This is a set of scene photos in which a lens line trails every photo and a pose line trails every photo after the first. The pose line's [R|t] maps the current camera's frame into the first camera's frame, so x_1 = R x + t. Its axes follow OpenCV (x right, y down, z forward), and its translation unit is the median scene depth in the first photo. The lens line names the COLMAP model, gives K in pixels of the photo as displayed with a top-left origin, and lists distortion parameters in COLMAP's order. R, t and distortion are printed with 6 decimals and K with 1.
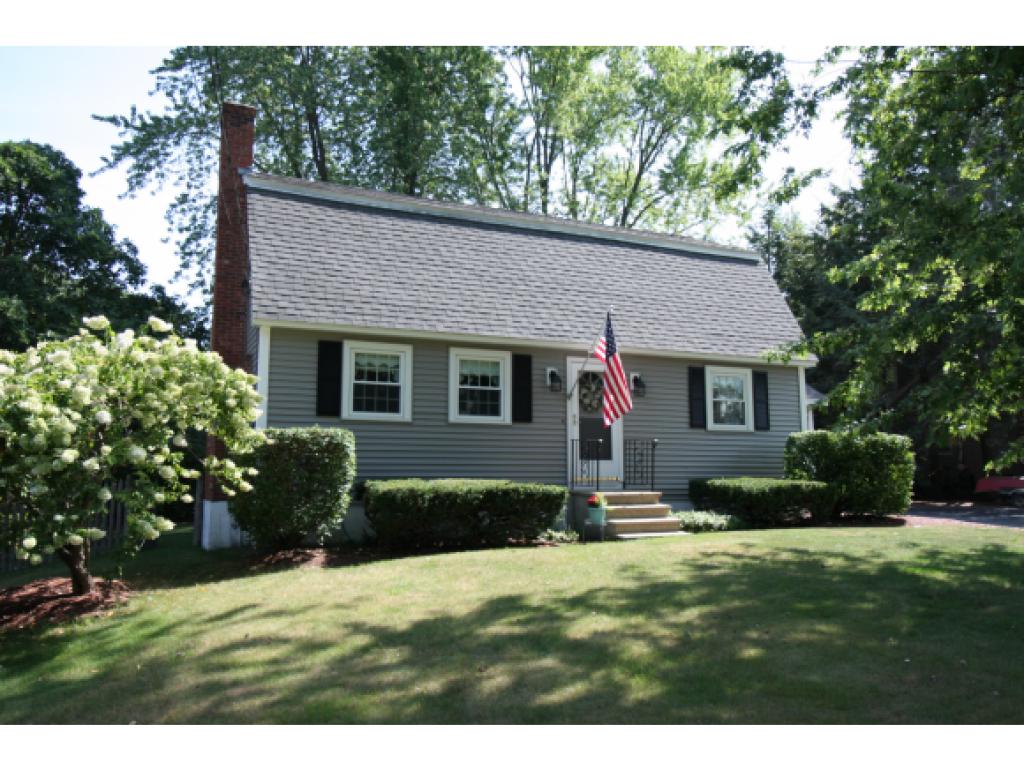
lens RADIAL K [[835.8, 0, 497.4], [0, 835.8, 354.6], [0, 0, 1]] dist [0.007201, 0.004322]
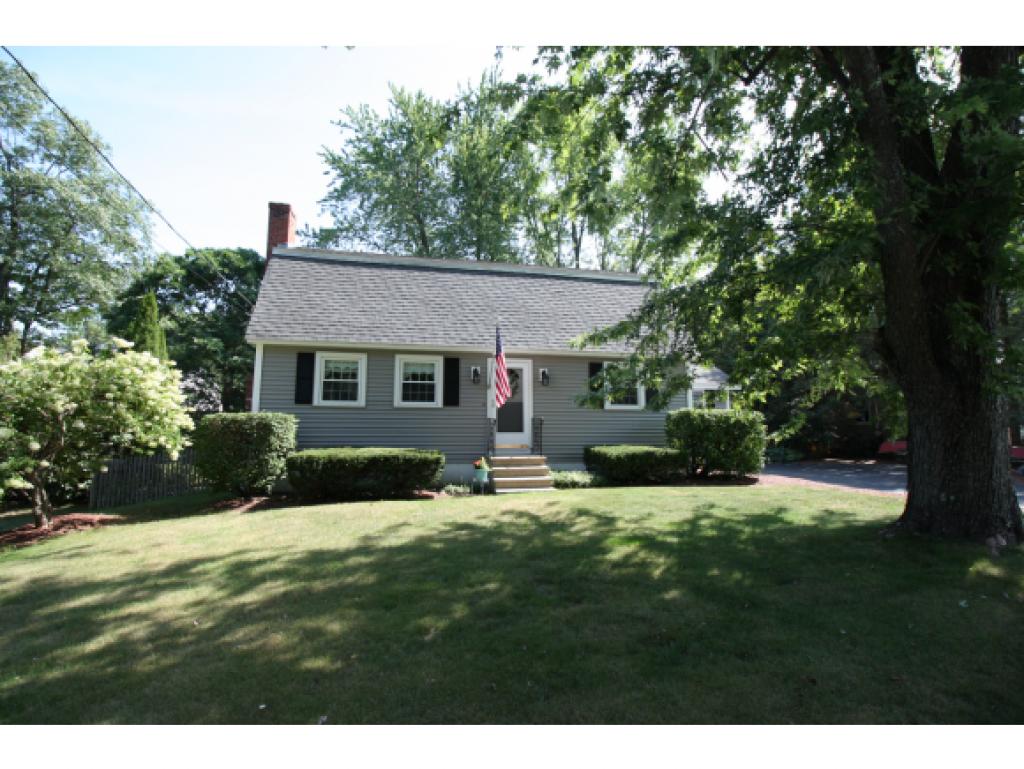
lens RADIAL K [[481.6, 0, 511.6], [0, 481.6, 377.7], [0, 0, 1]] dist [-0.008253, -0.000657]
pose [[0.974548, -0.028528, -0.222358, 0.318460], [0.033185, 0.999301, 0.017232, 0.023673], [0.221711, -0.024173, 0.974813, 0.245062]]
